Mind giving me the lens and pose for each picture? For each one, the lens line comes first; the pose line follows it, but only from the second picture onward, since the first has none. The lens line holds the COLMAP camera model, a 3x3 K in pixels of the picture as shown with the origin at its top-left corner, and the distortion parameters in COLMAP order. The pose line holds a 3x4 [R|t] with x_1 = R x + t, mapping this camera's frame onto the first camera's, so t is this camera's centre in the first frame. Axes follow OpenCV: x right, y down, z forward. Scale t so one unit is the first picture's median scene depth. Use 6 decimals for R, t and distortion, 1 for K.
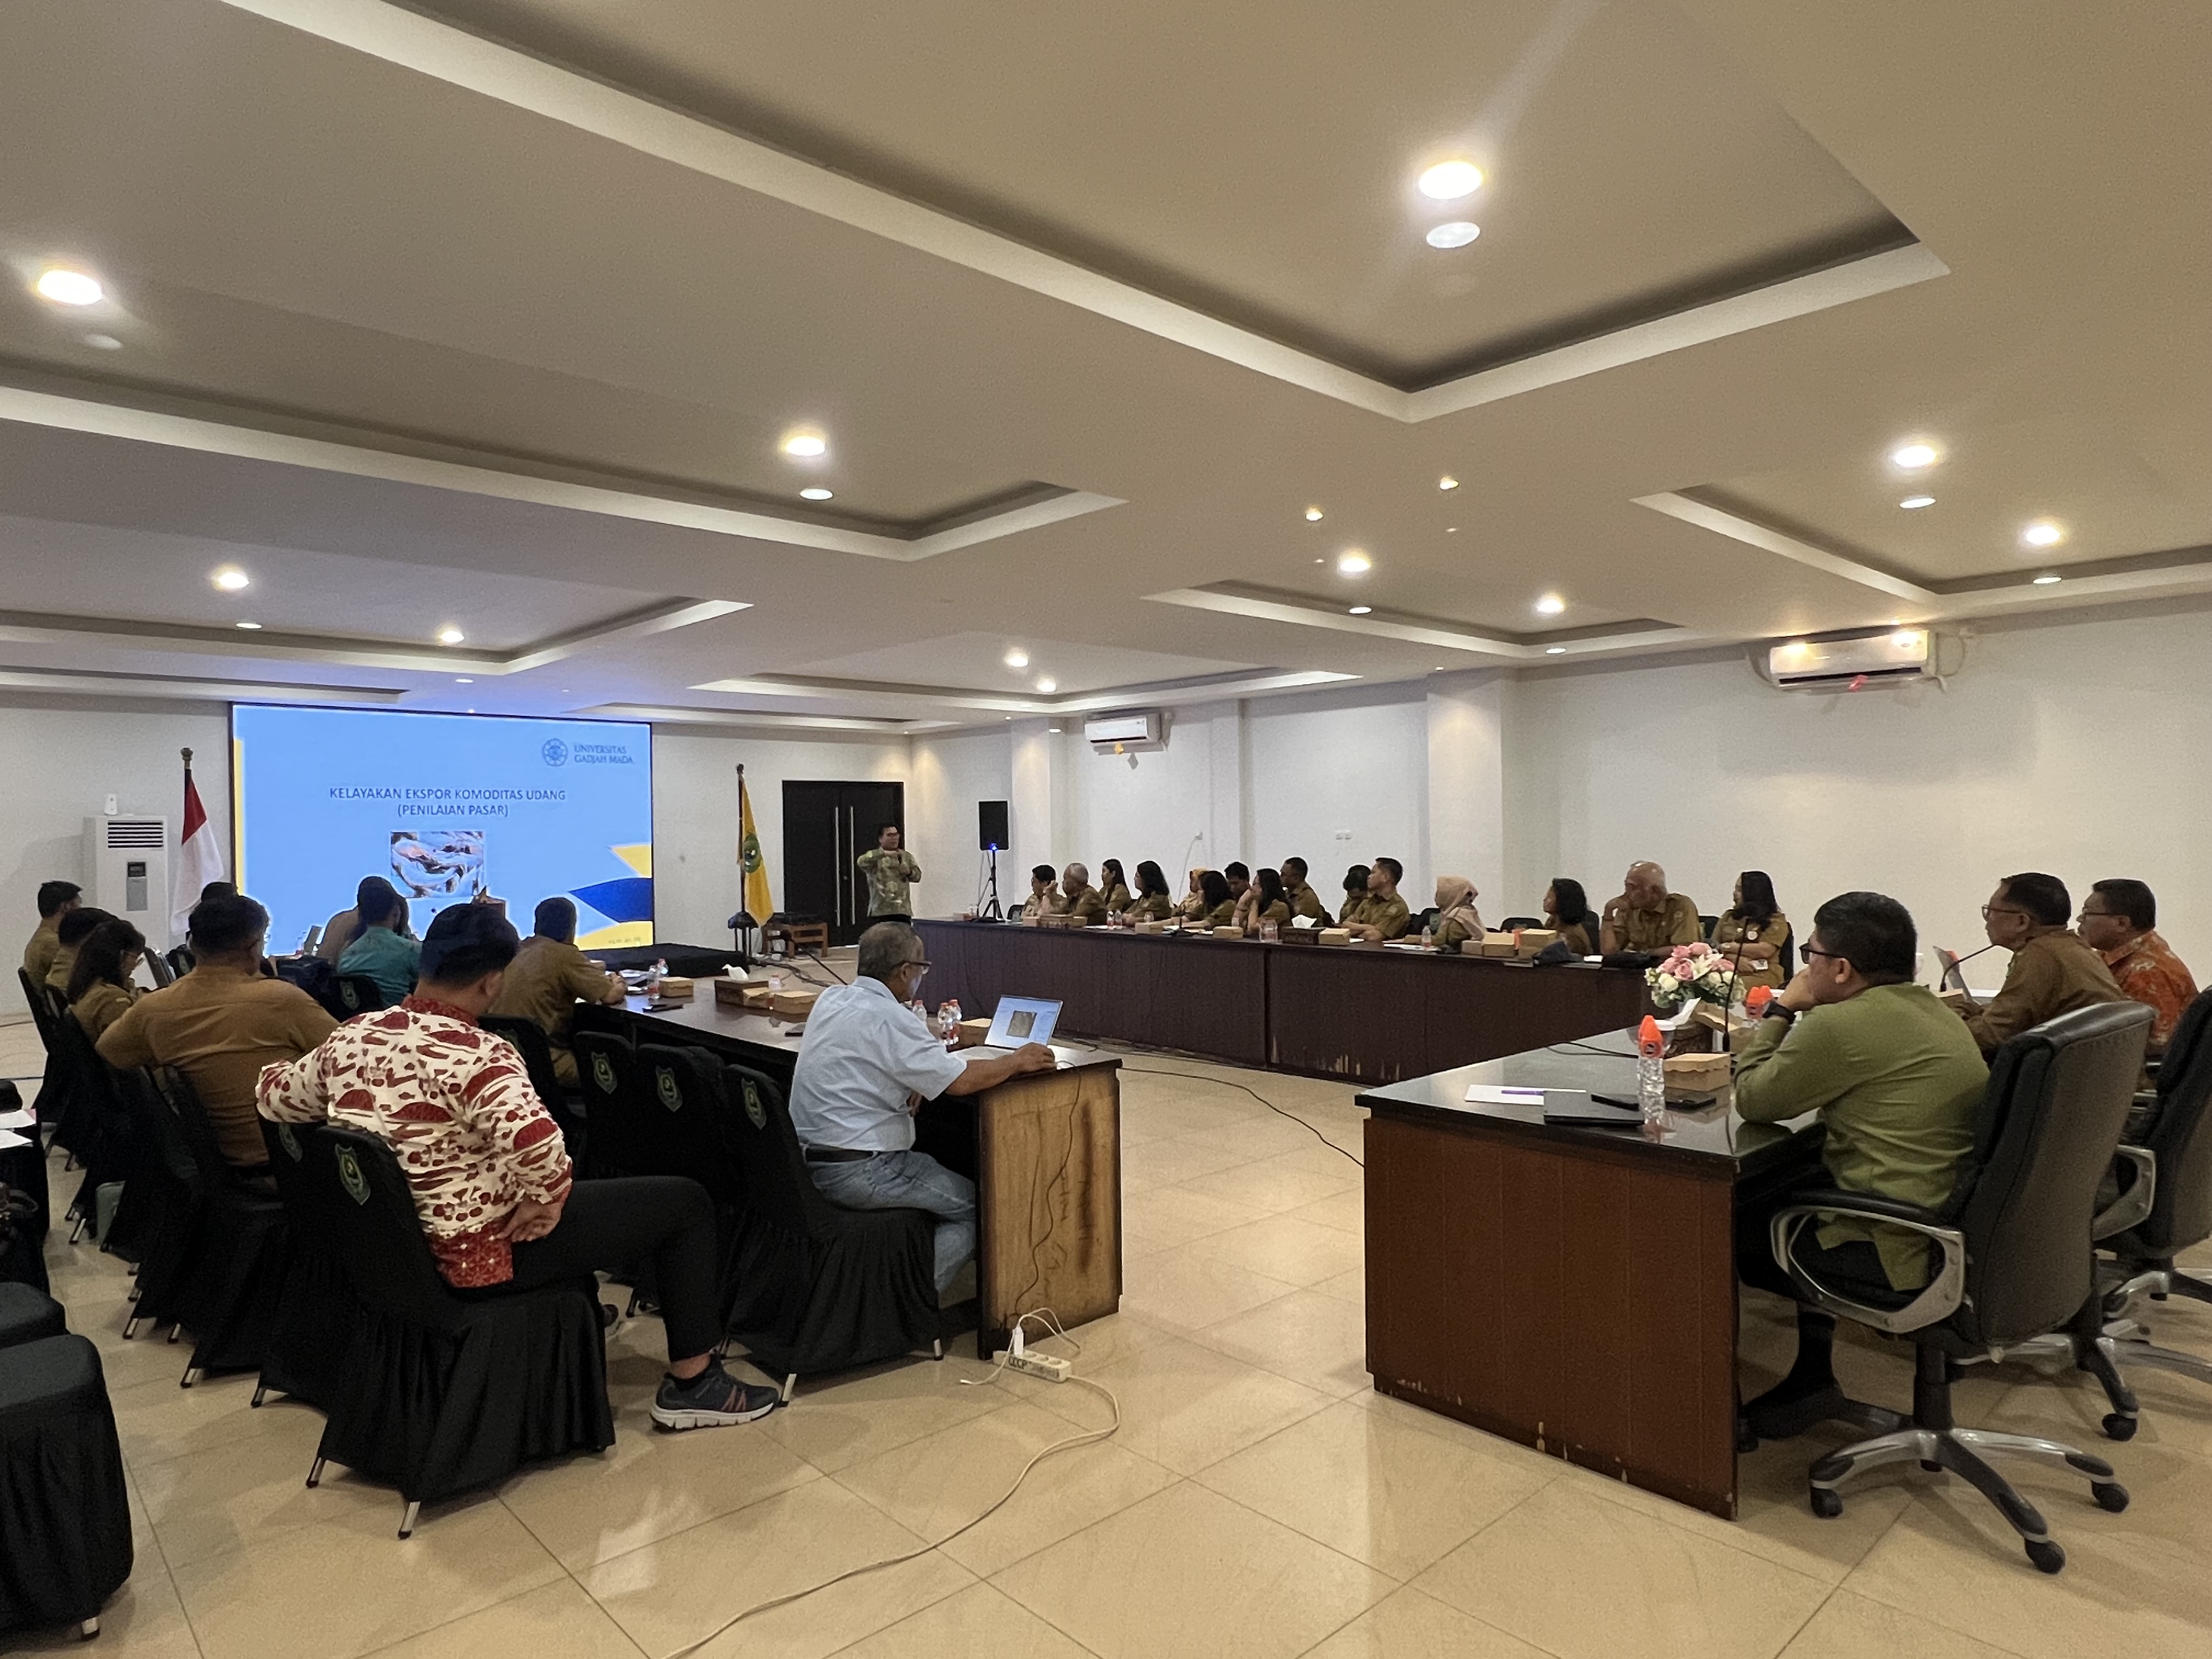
lens RADIAL K [[1292.2, 0, 1108.1], [0, 1292.2, 841.4], [0, 0, 1]] dist [-0.000875, -0.001420]
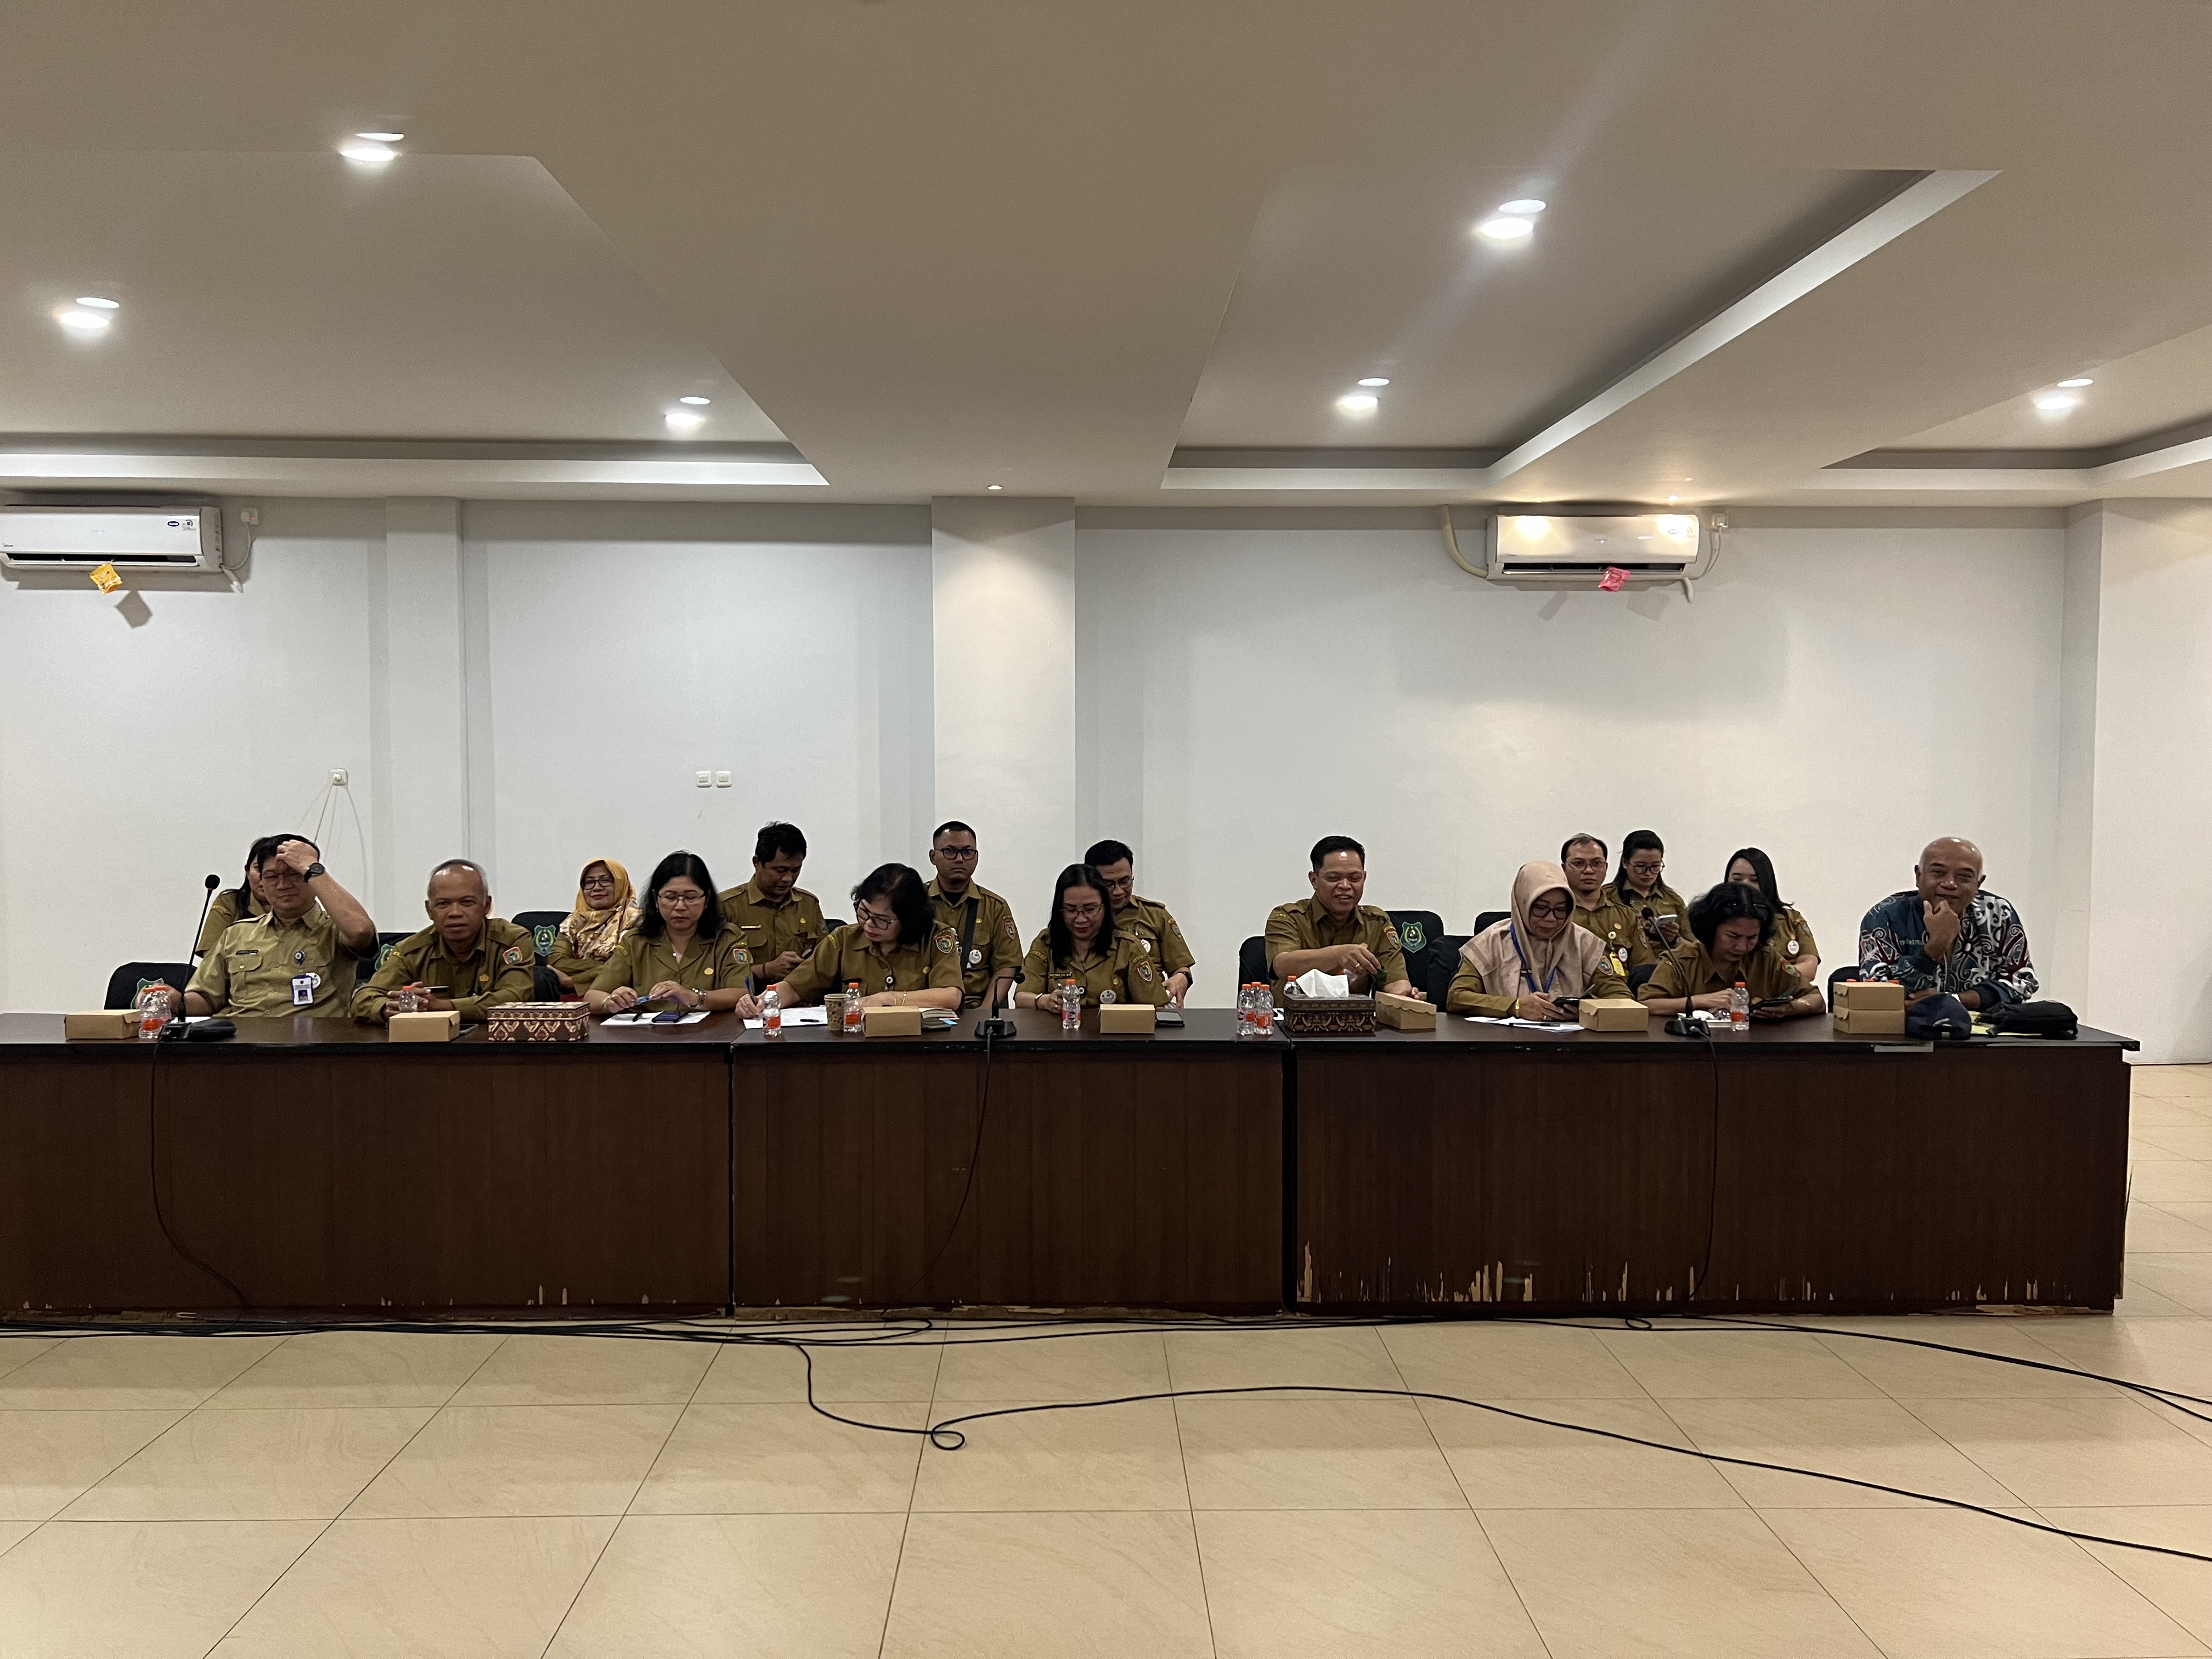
lens RADIAL K [[1639.6, 0, 1106.0], [0, 1639.6, 829.5], [0, 0, 1]] dist [0.093035, -0.100815]
pose [[0.668302, -0.023318, 0.743525, -0.289275], [-0.004506, 0.999363, 0.035392, -0.012607], [-0.743877, -0.027003, 0.667771, 0.556728]]
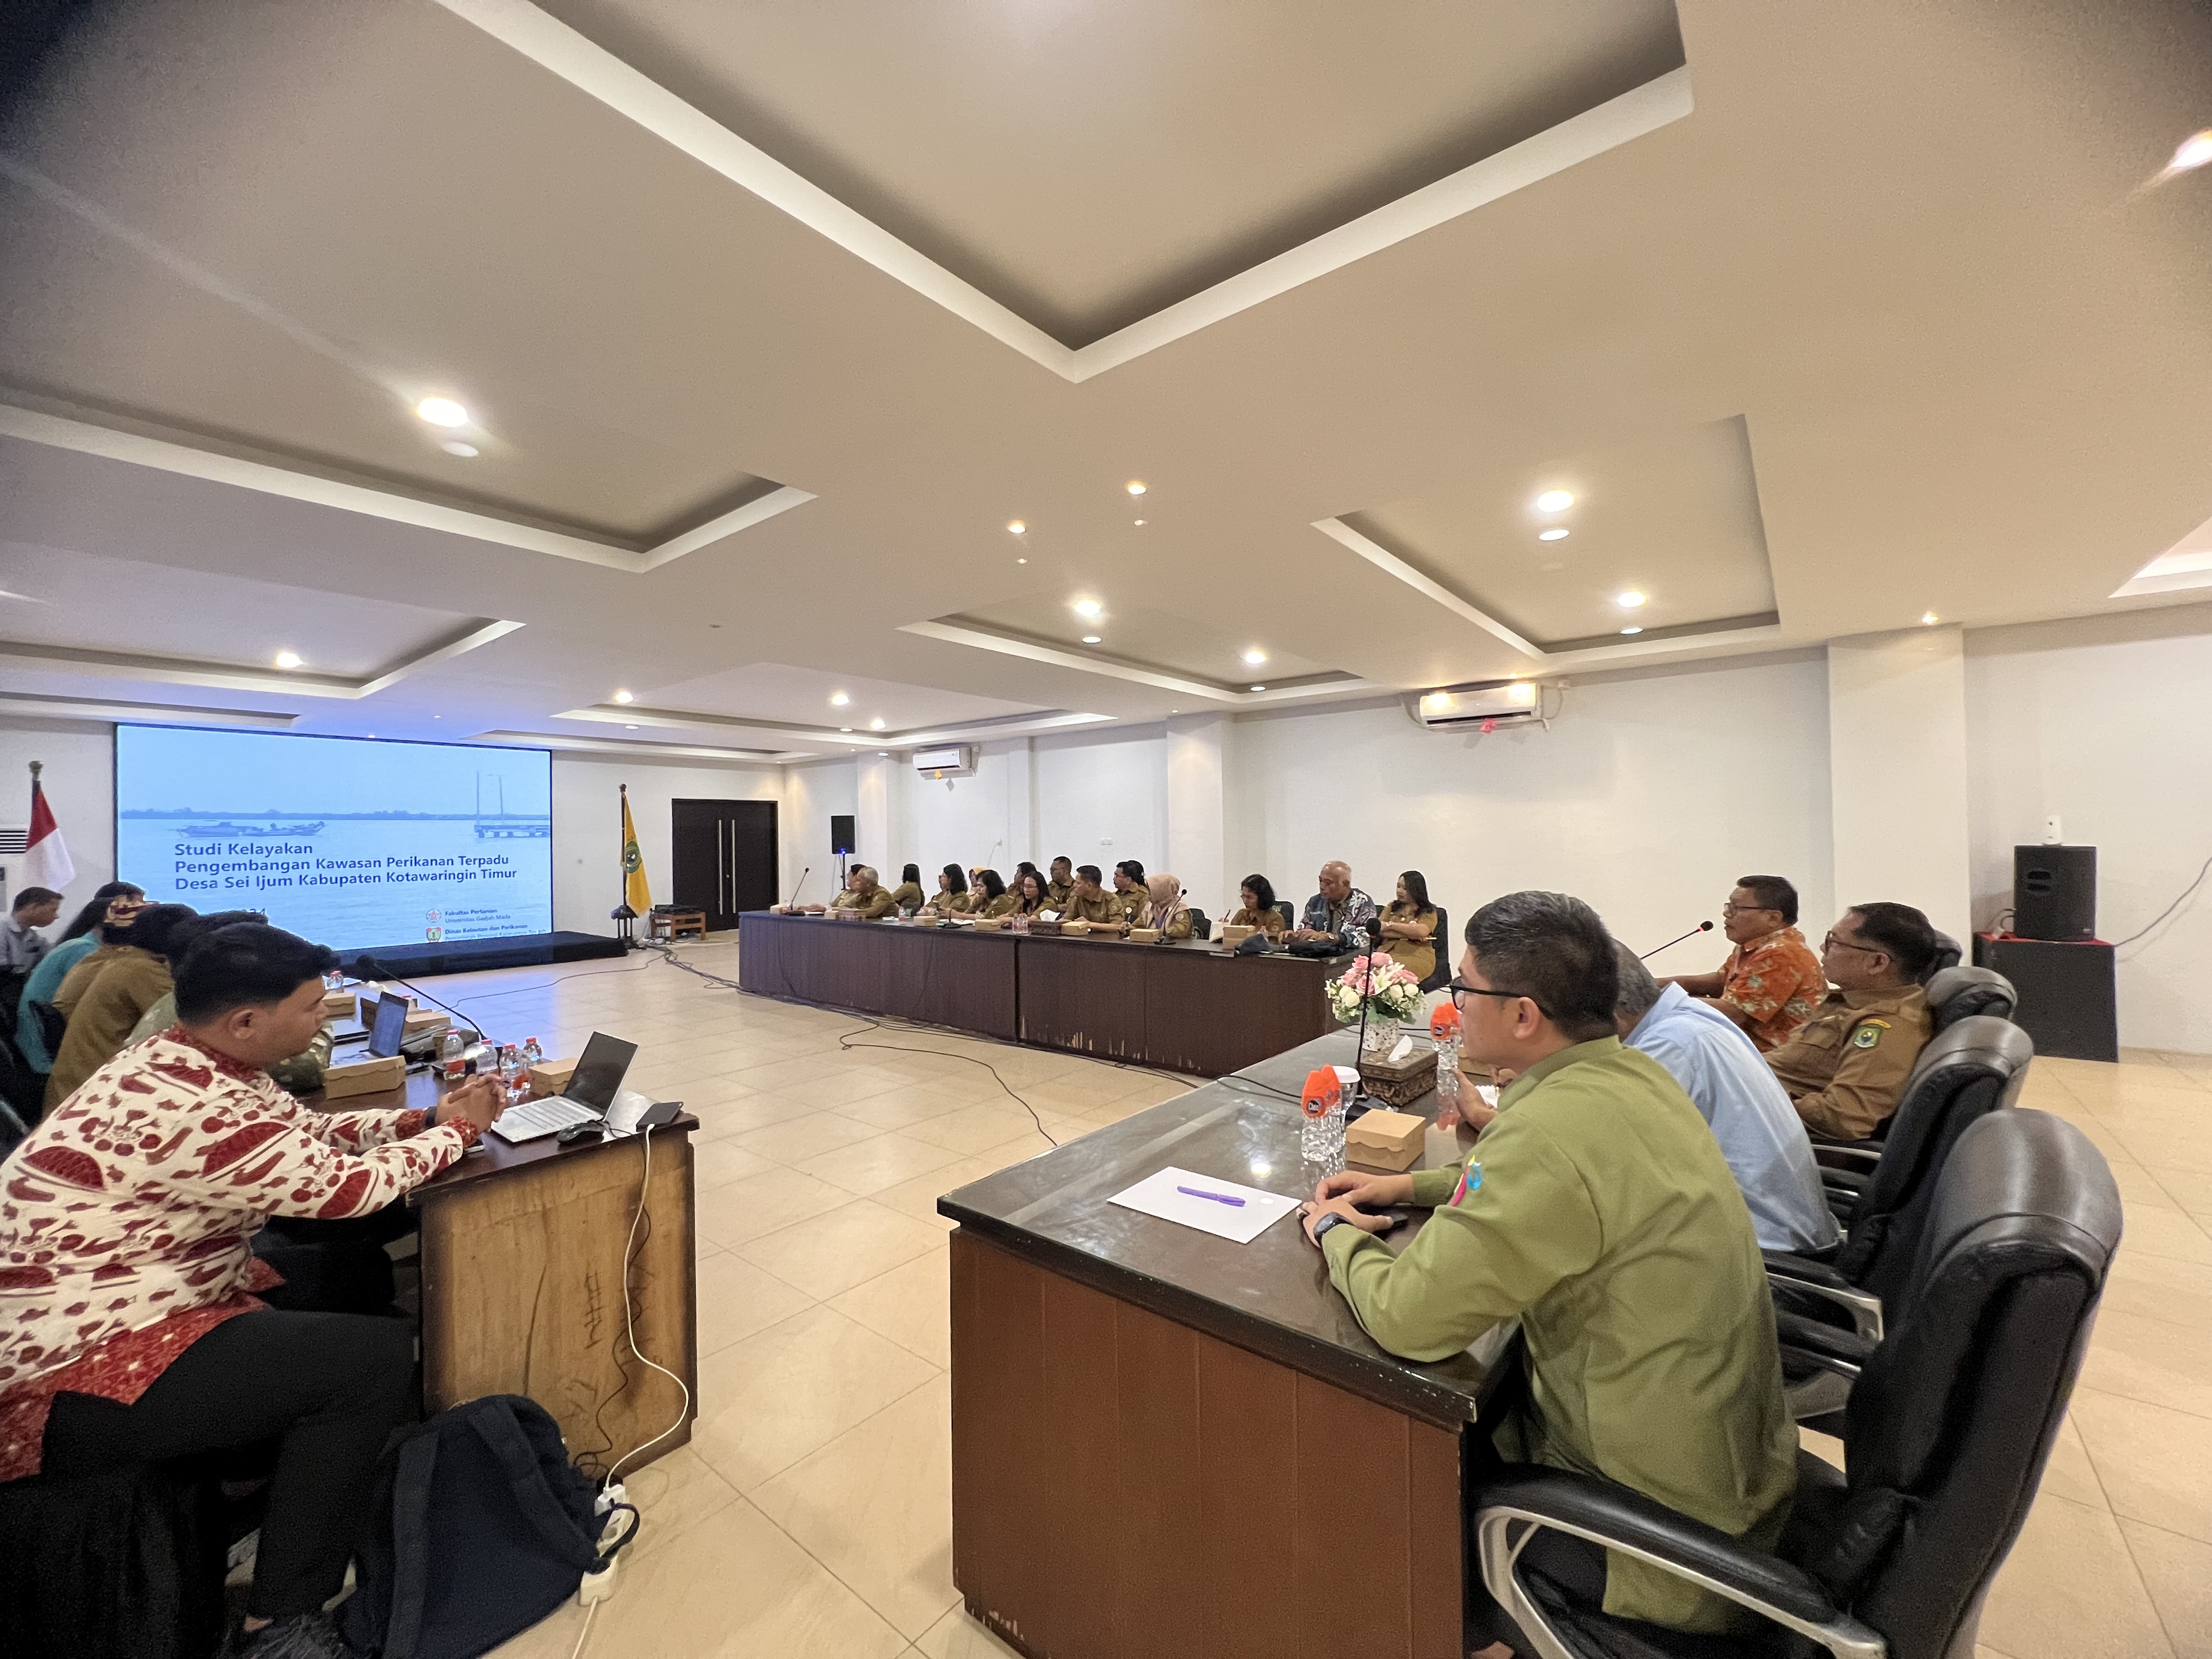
lens RADIAL K [[876.7, 0, 1106.0], [0, 876.7, 829.5], [0, 0, 1]] dist [-0.002367, -0.000287]
pose [[0.989834, 0.001124, 0.142223, 0.075496], [0.001729, 0.999800, -0.019931, 0.000491], [-0.142217, 0.019974, 0.989634, 0.176410]]
